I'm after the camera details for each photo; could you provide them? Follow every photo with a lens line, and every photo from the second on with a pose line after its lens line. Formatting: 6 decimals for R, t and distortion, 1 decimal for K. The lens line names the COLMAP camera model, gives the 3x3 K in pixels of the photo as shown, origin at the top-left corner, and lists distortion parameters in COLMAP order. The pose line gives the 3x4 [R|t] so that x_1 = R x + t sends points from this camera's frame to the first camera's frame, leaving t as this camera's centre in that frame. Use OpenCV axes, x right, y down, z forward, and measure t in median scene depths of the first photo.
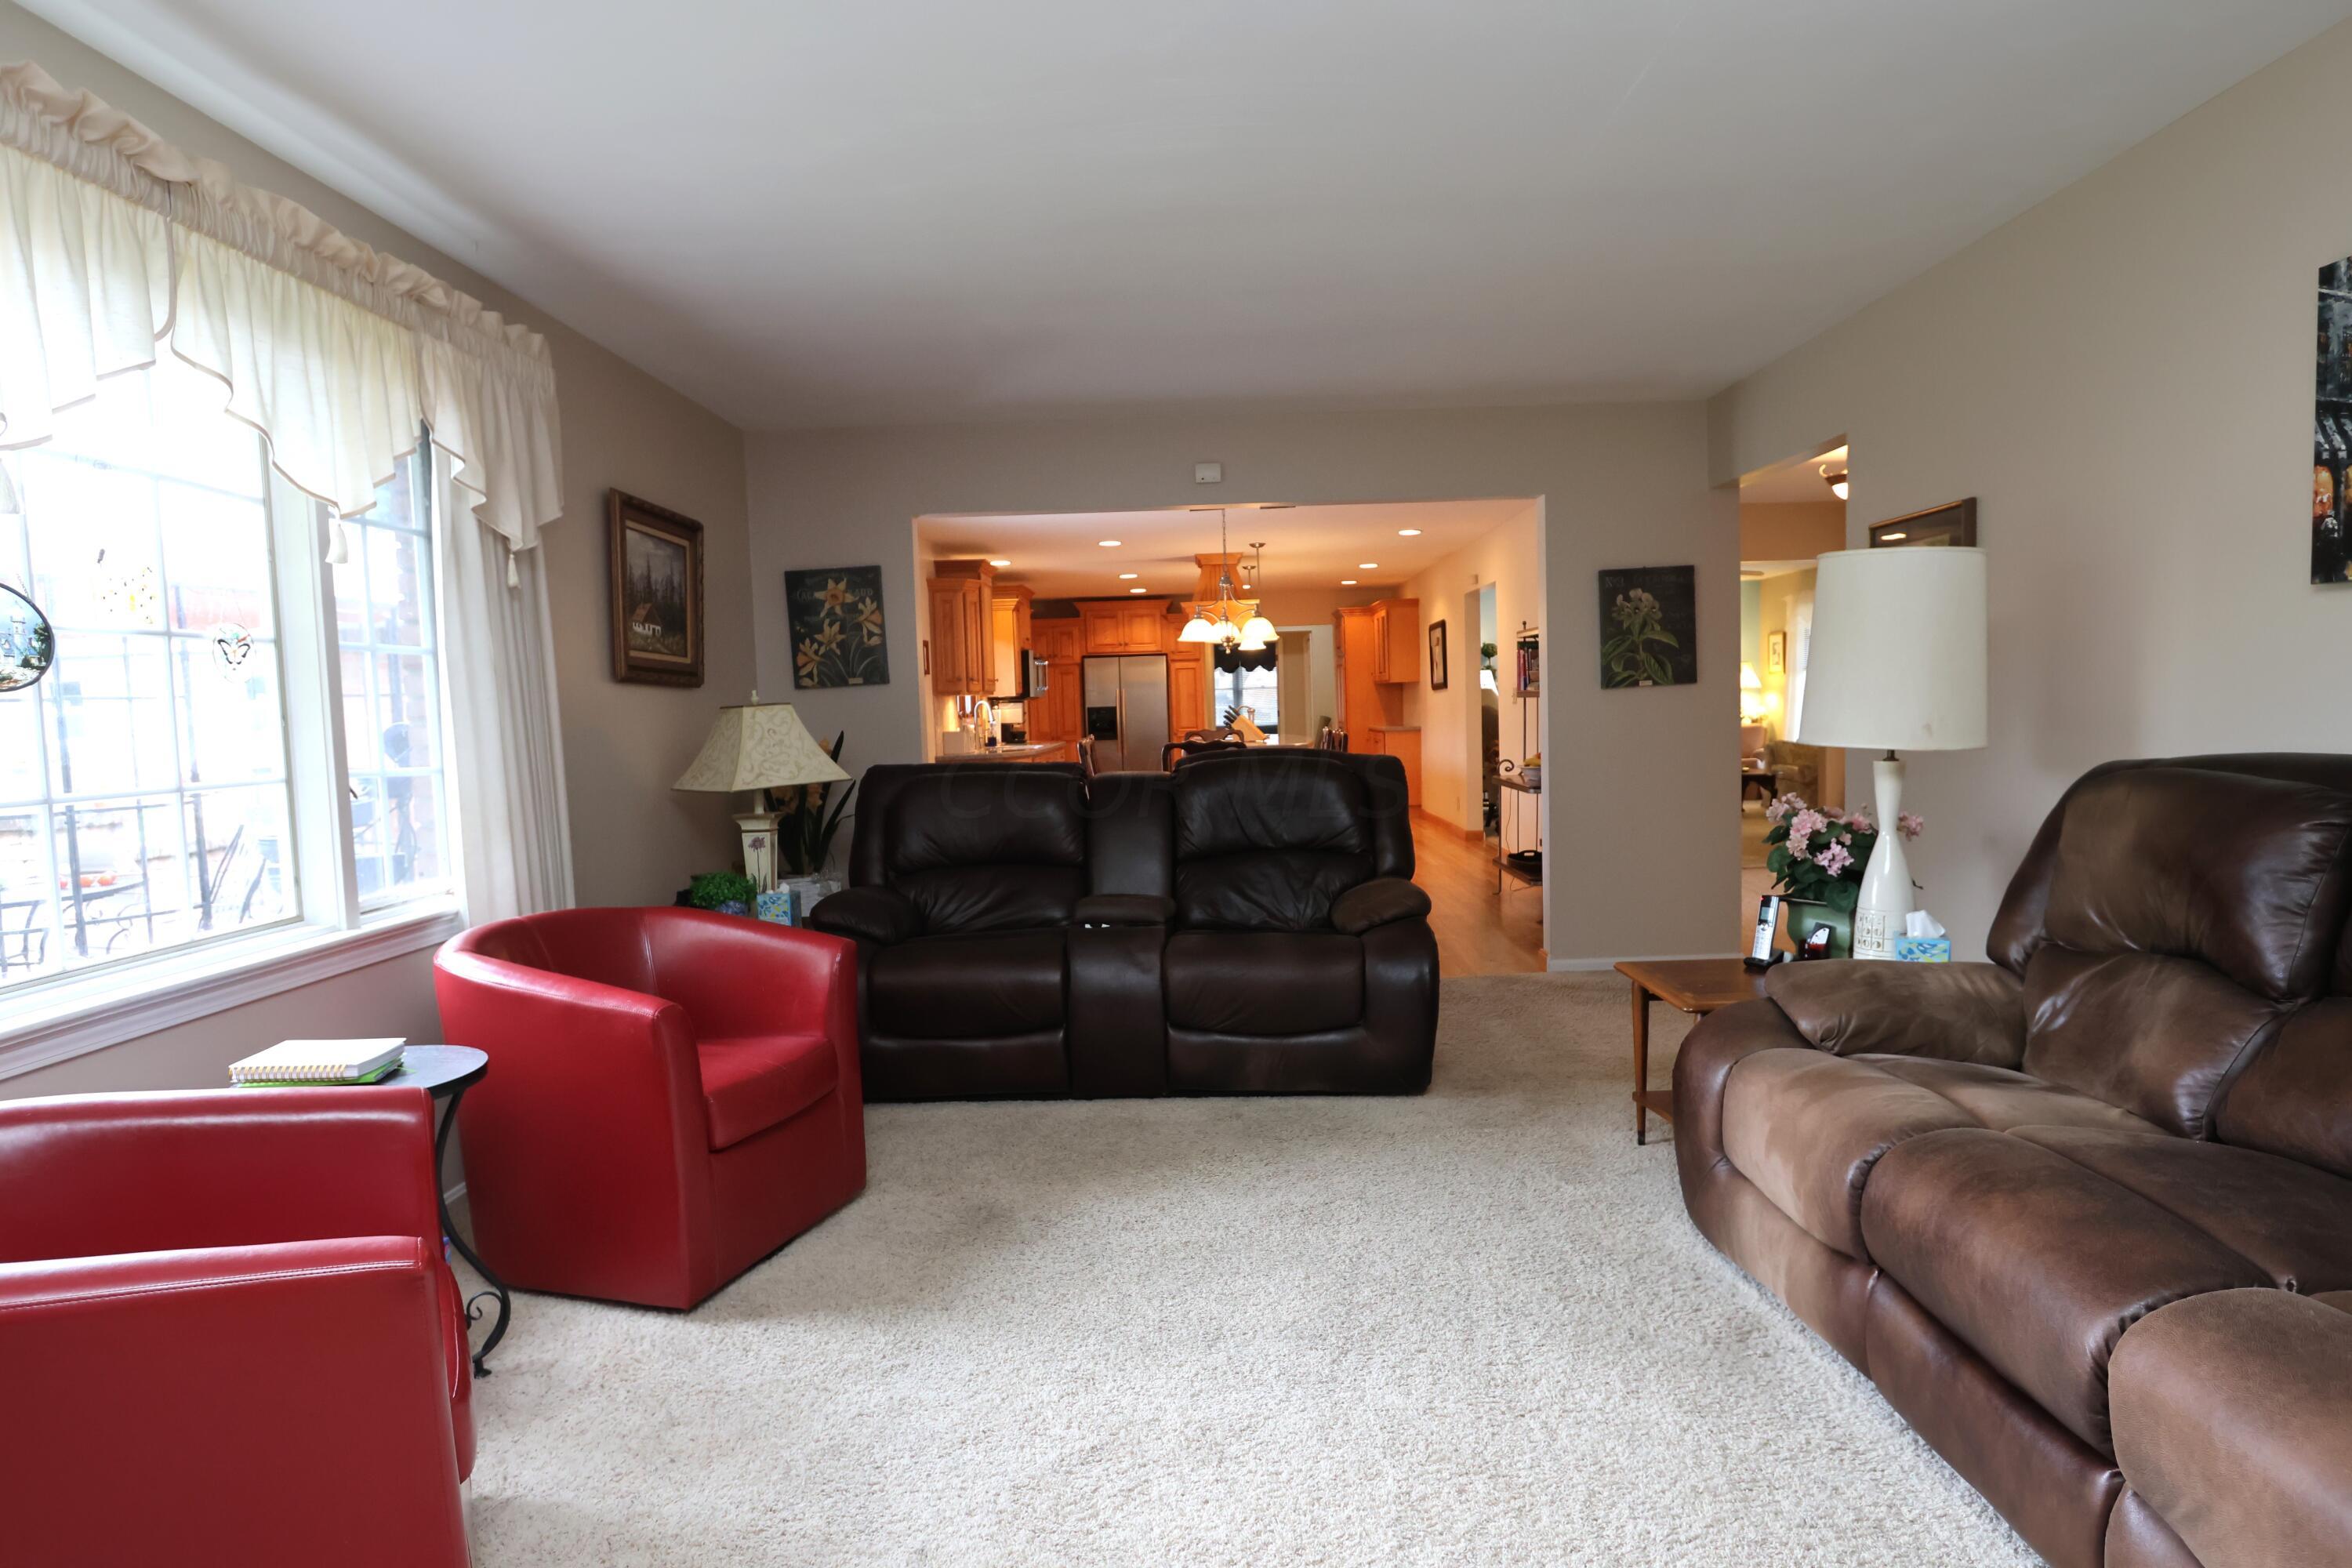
lens RADIAL K [[1392.3, 0, 1176.0], [0, 1392.3, 784.0], [0, 0, 1]] dist [-0.002437, 0.019475]
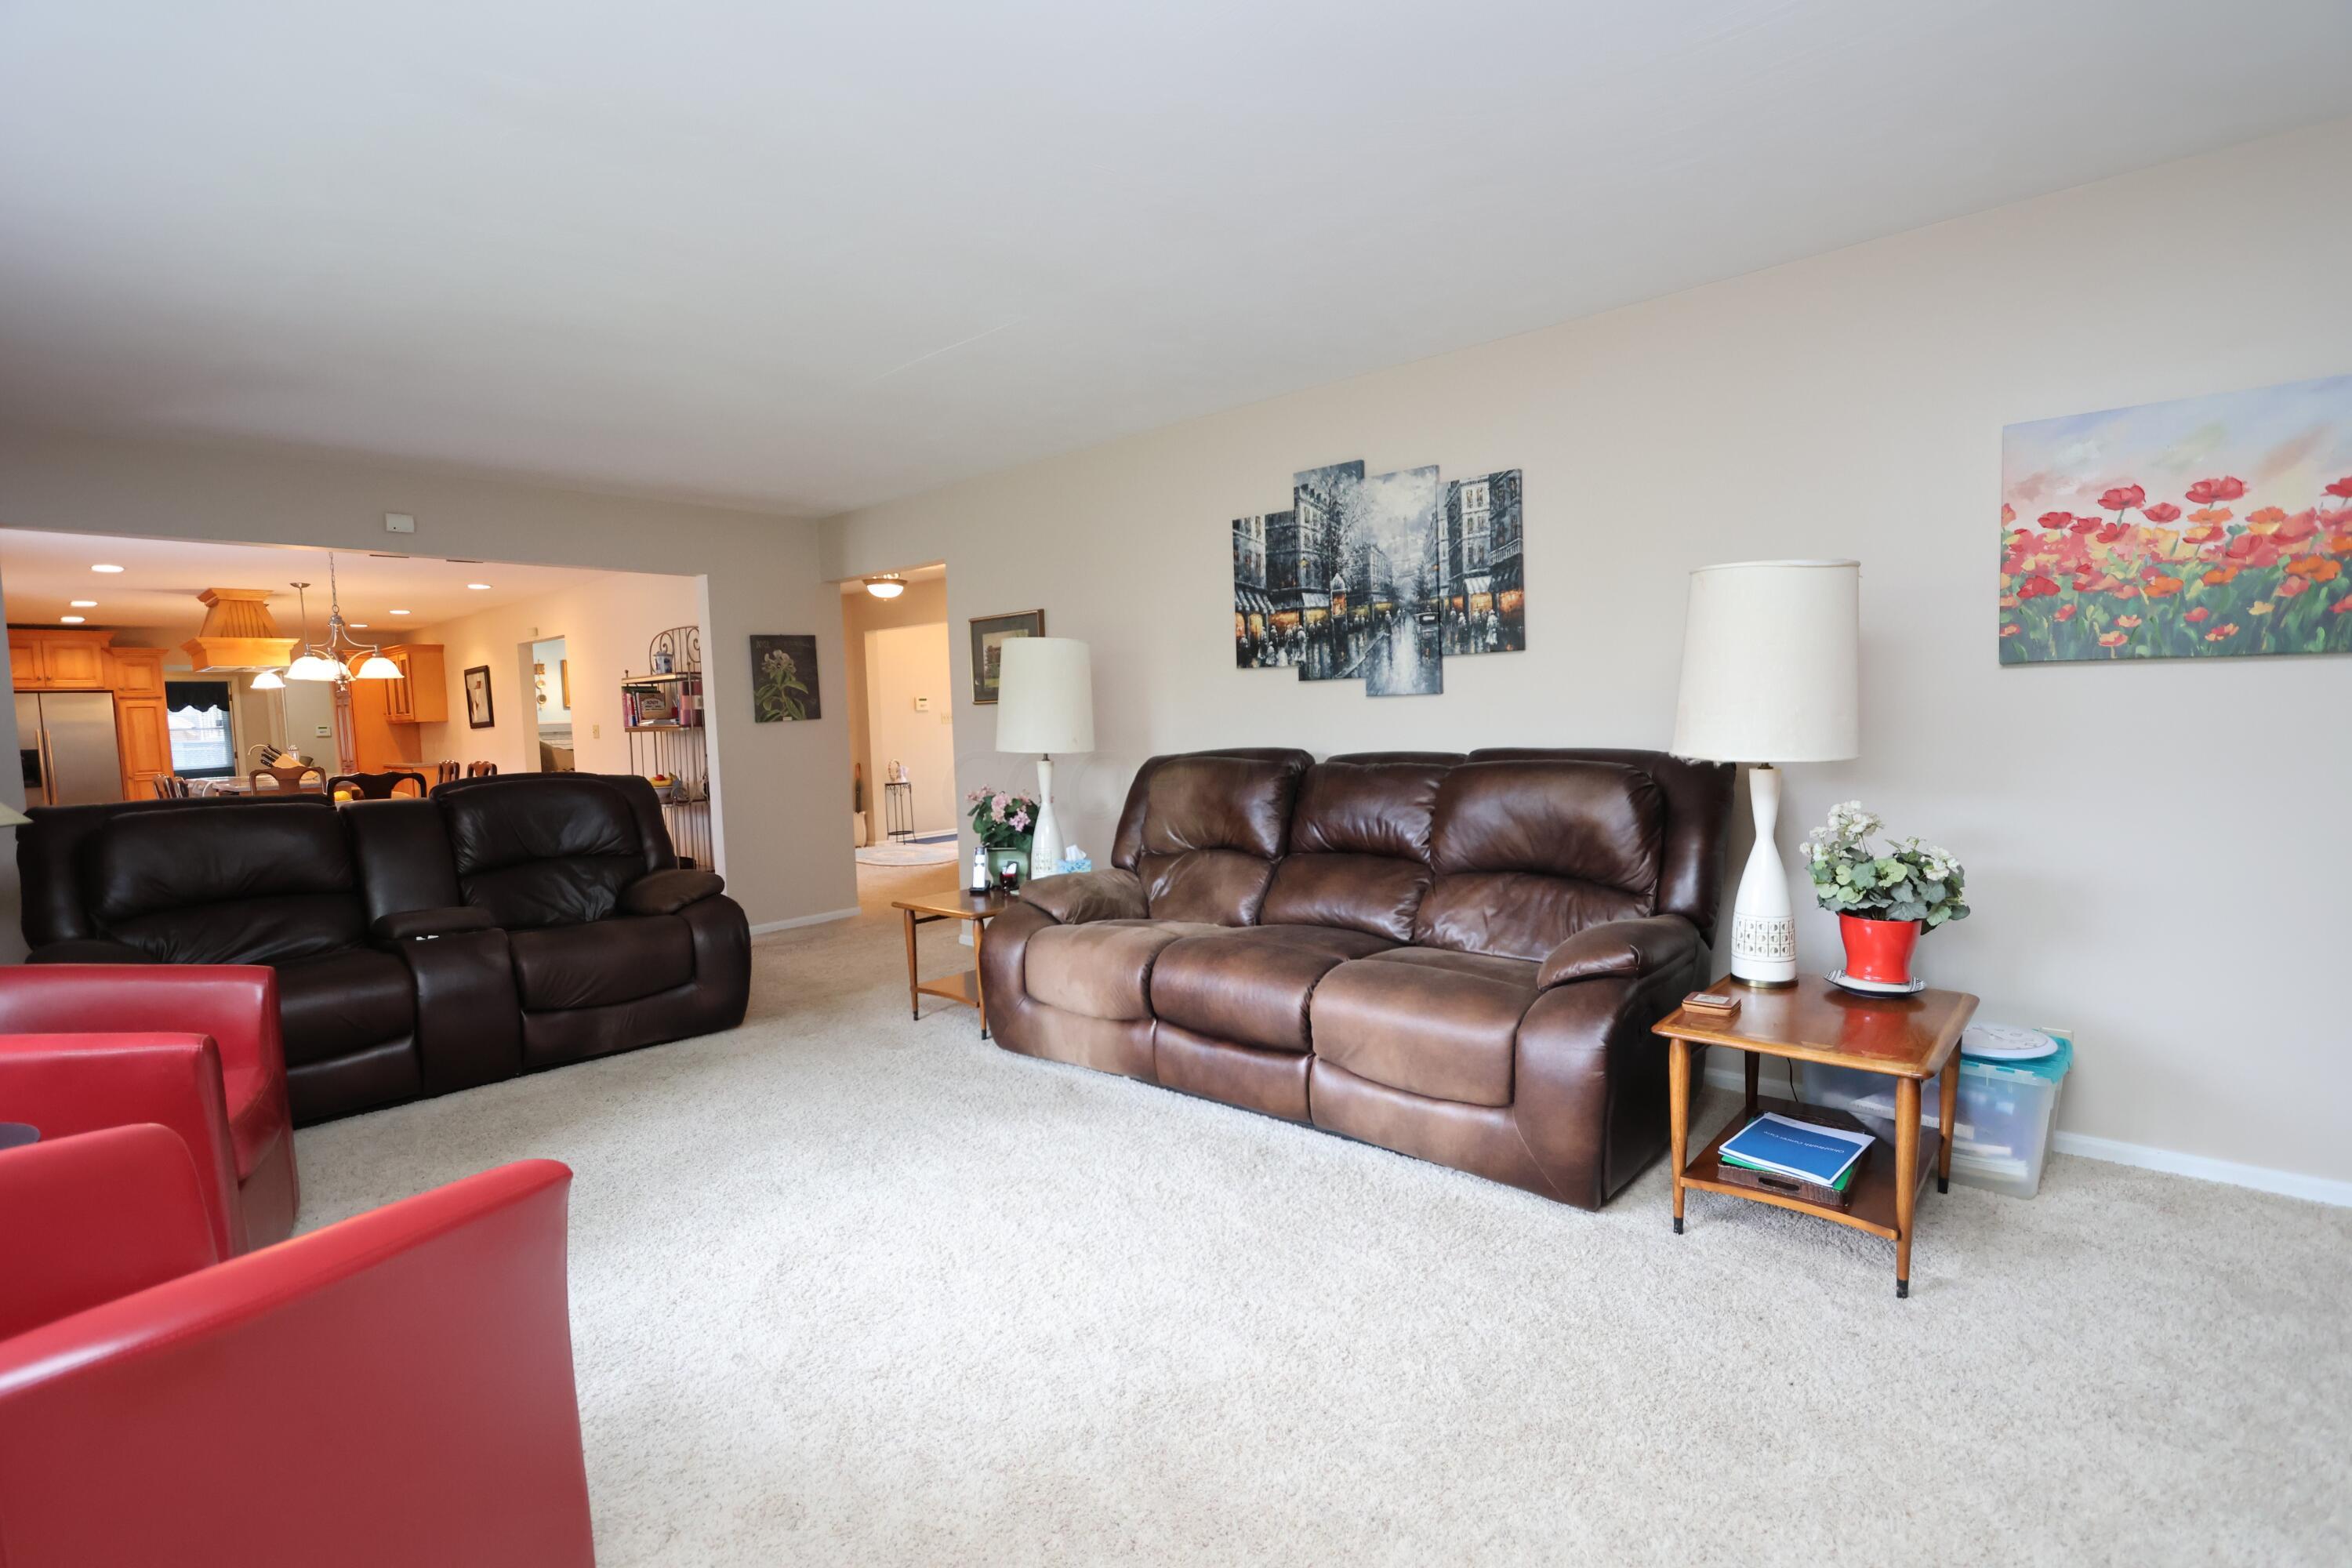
lens RADIAL K [[1124.4, 0, 1176.0], [0, 1124.4, 784.0], [0, 0, 1]] dist [0.001726, 0.000272]
pose [[0.656129, -0.041214, 0.753523, -0.401166], [0.056867, 0.998369, 0.005089, 0.012854], [-0.752503, 0.039511, 0.657402, -0.027235]]
